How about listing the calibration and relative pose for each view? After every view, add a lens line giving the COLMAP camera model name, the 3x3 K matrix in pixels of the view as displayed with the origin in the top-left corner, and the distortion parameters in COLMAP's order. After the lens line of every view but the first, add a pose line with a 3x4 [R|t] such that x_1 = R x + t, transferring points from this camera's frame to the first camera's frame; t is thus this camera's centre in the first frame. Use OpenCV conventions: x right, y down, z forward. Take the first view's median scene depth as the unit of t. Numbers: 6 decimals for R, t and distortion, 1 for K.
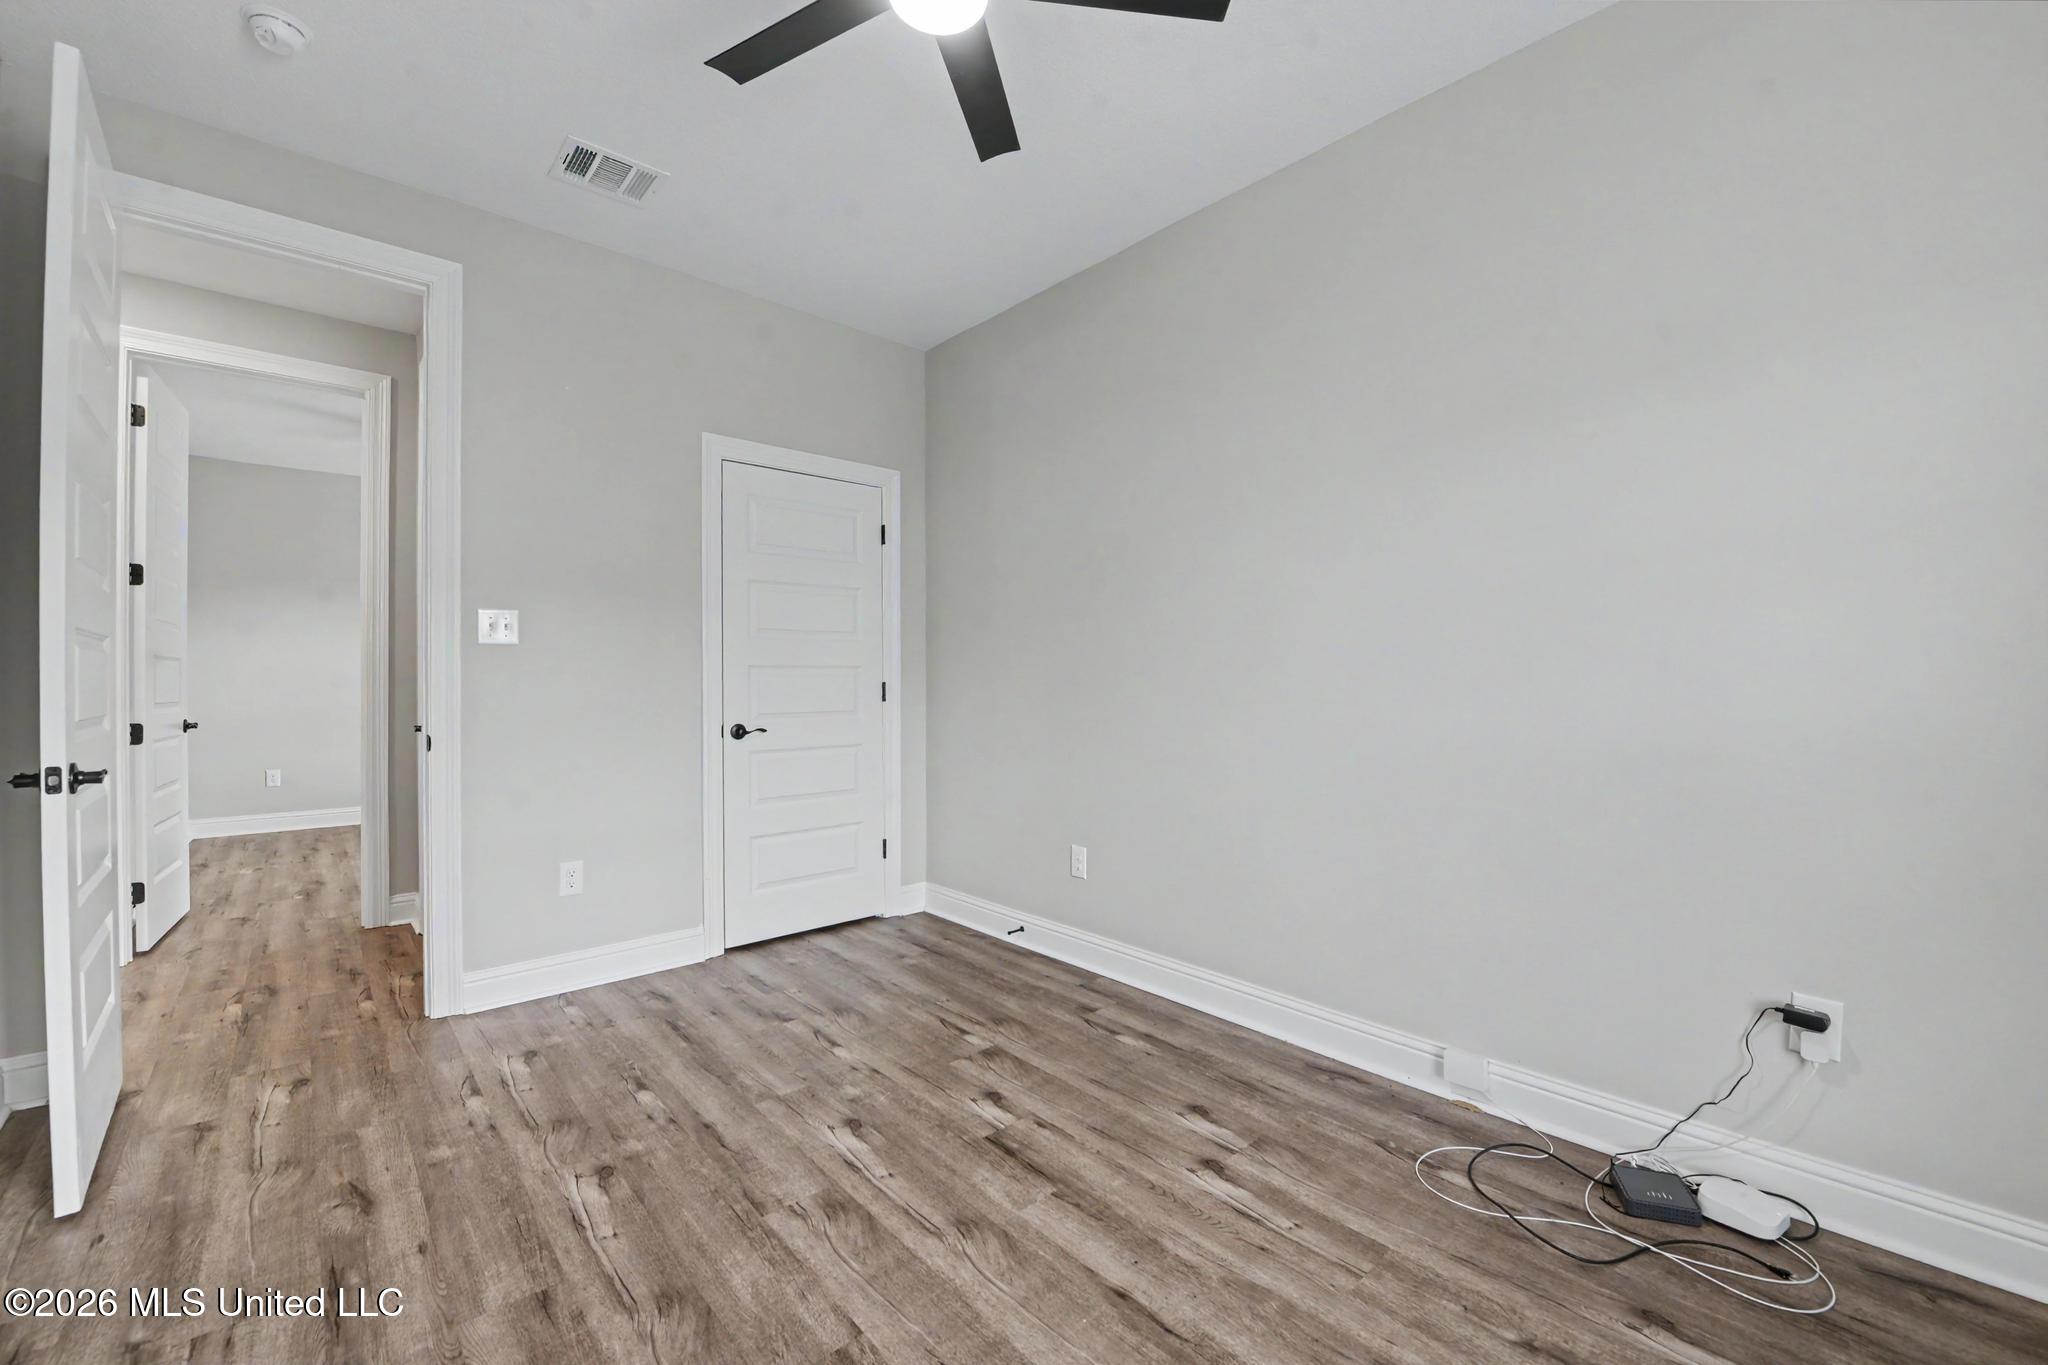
lens RADIAL K [[839.9, 0, 1031.5], [0, 839.9, 681.6], [0, 0, 1]] dist [-0.017667, -0.001049]
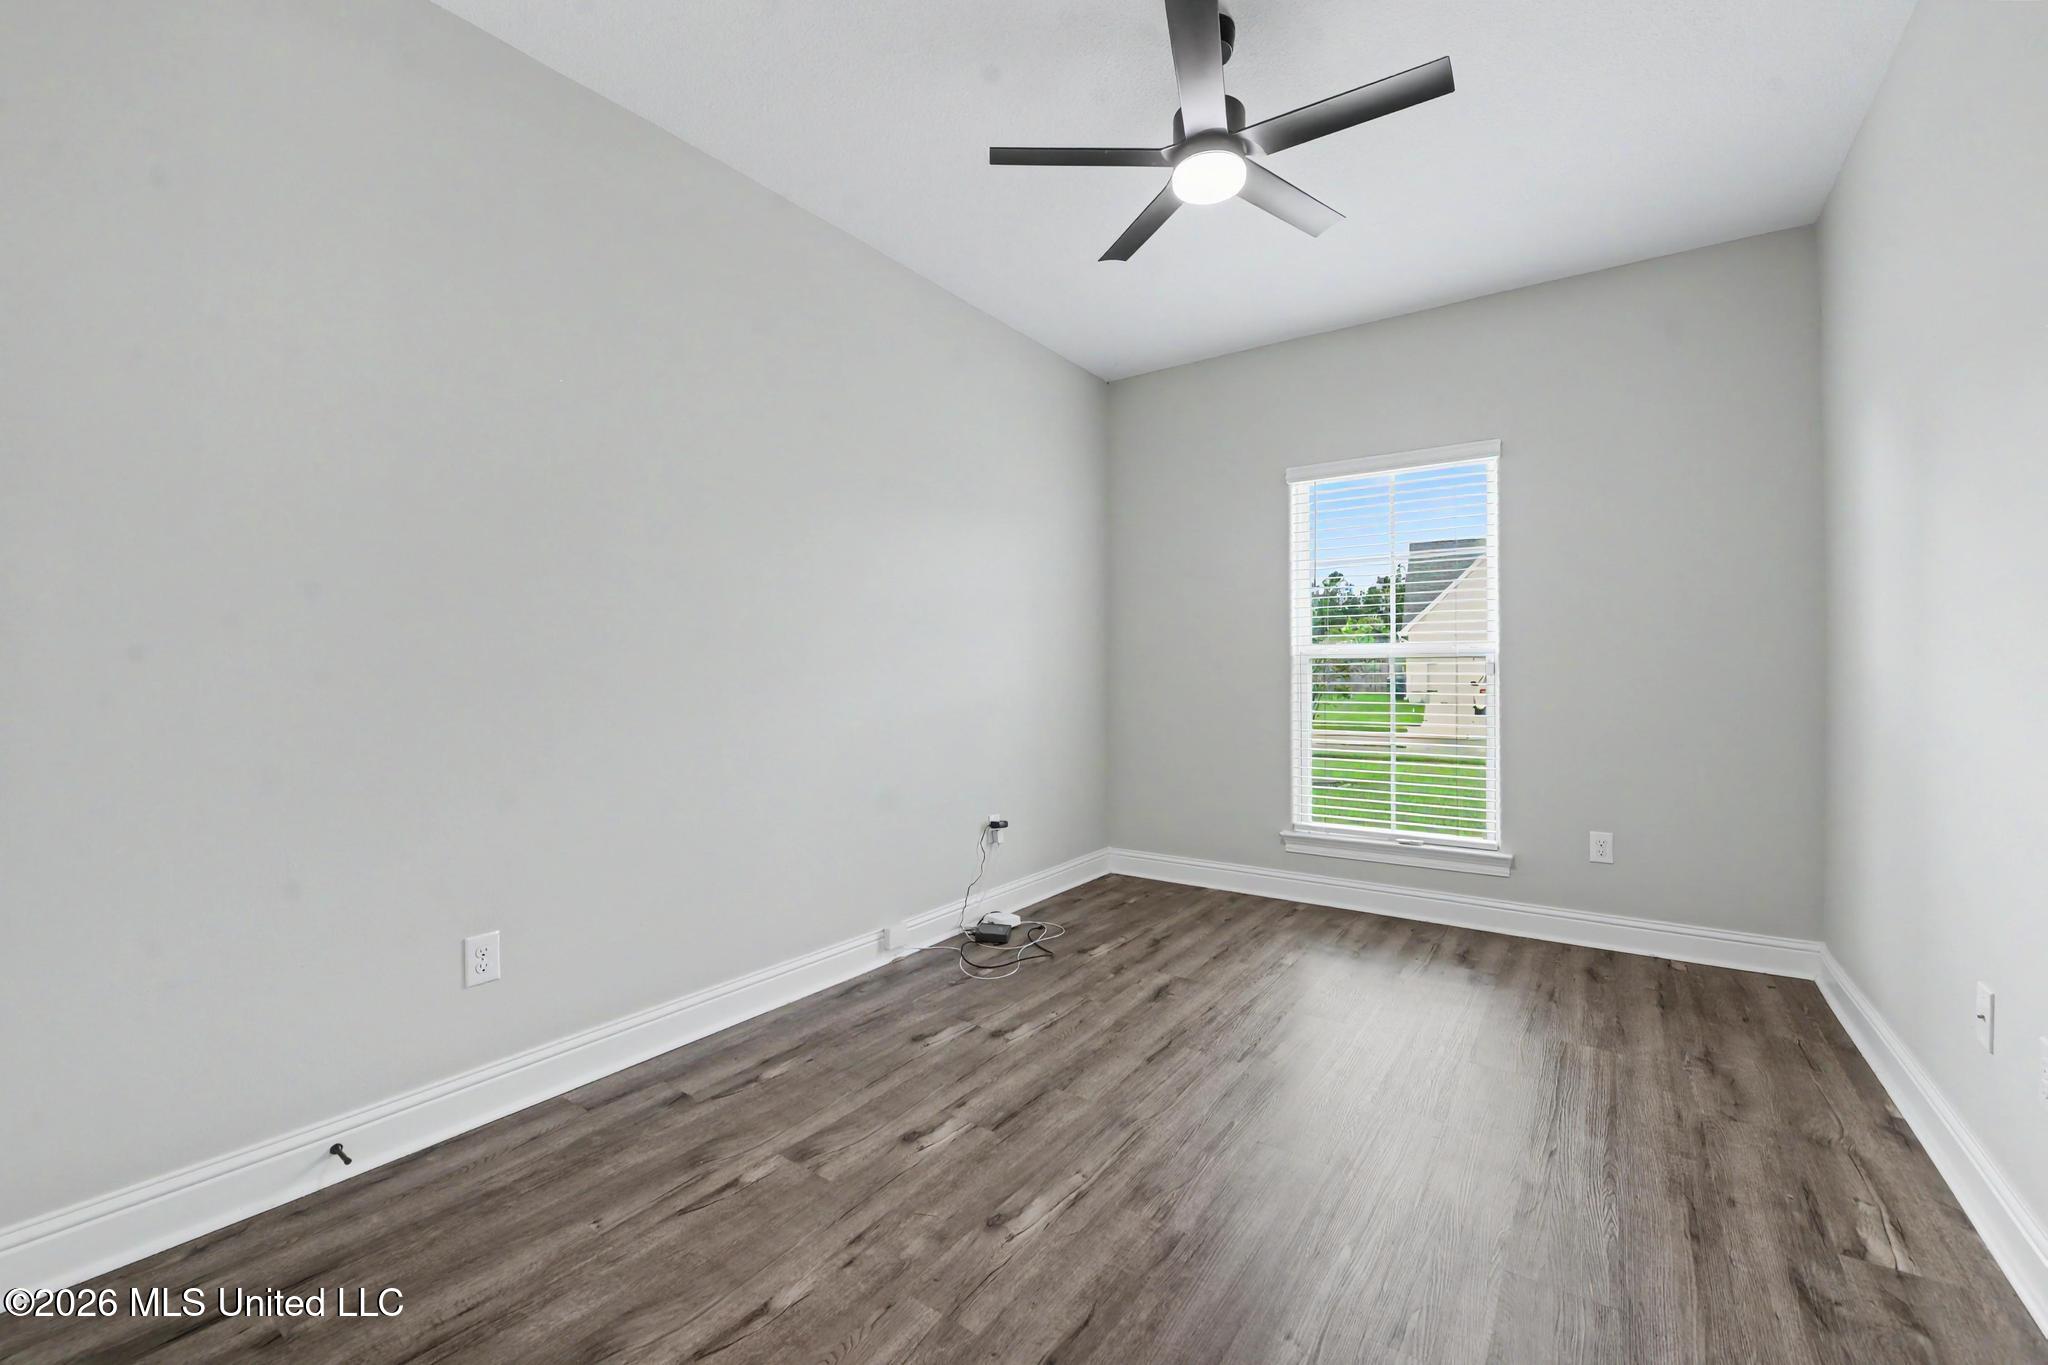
lens RADIAL K [[839.9, 0, 1030.5], [0, 839.9, 673.4], [0, 0, 1]] dist [-0.017667, -0.001049]
pose [[-0.238875, 0.000196, 0.971050, -0.929281], [0.004478, 0.999990, 0.000900, 0.005638], [-0.971040, 0.004564, -0.238873, 1.081950]]
